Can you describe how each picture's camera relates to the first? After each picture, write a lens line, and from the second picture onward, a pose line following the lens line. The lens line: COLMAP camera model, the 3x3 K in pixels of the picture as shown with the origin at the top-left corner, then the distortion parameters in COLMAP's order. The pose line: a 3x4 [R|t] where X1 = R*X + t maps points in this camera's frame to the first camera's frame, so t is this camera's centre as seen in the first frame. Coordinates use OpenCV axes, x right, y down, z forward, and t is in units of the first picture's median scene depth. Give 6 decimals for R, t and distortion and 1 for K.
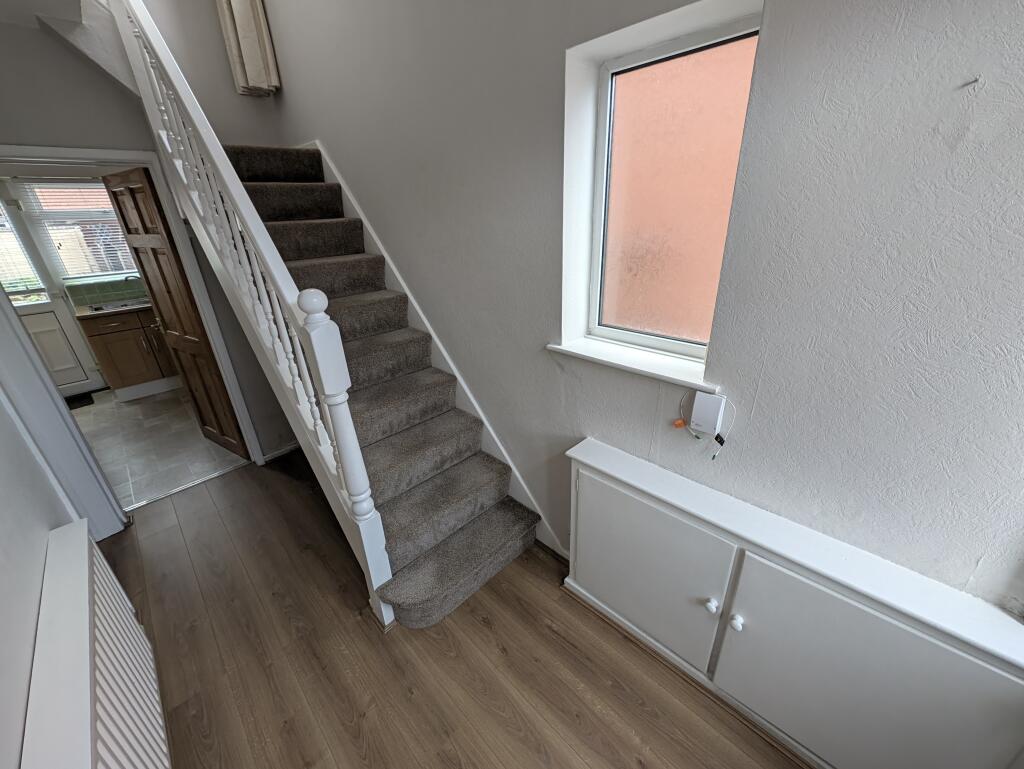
lens RADIAL K [[394.7, 0, 516.6], [0, 394.7, 386.4], [0, 0, 1]] dist [0.001539, -0.000040]
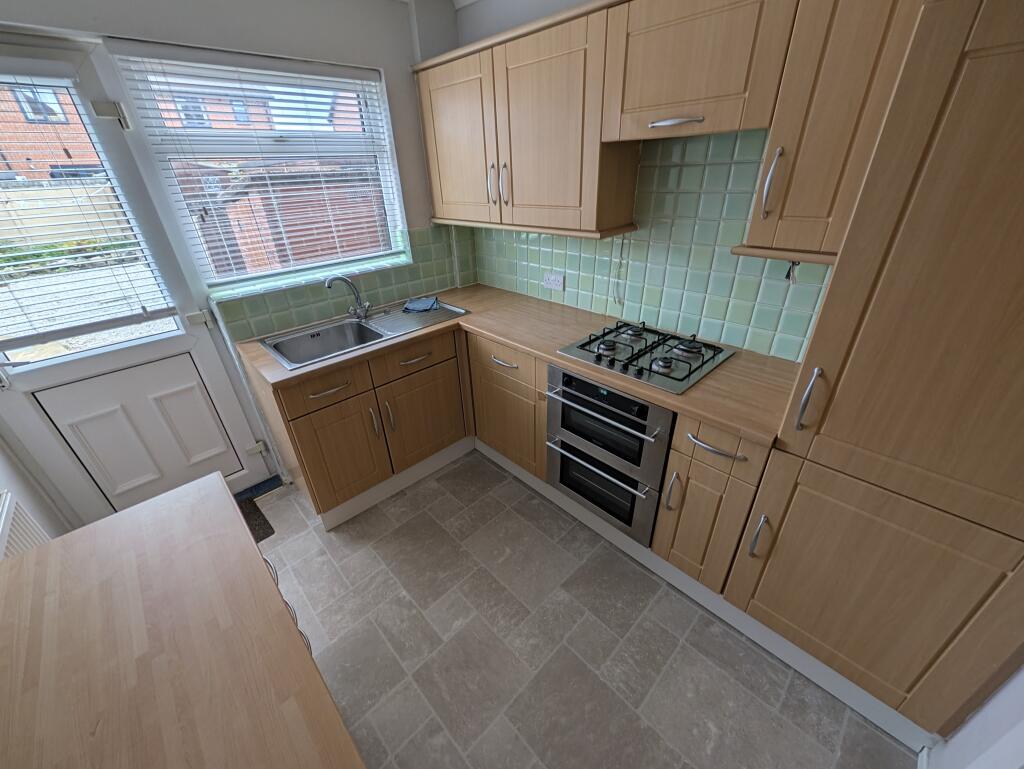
lens RADIAL K [[394.7, 0, 507.8], [0, 394.7, 379.2], [0, 0, 1]] dist [0.001539, -0.000040]
pose [[0.999391, 0.006529, -0.034284, -0.779123], [-0.003645, 0.996500, 0.083512, -0.202570], [0.034709, -0.083336, 0.995917, 0.538748]]
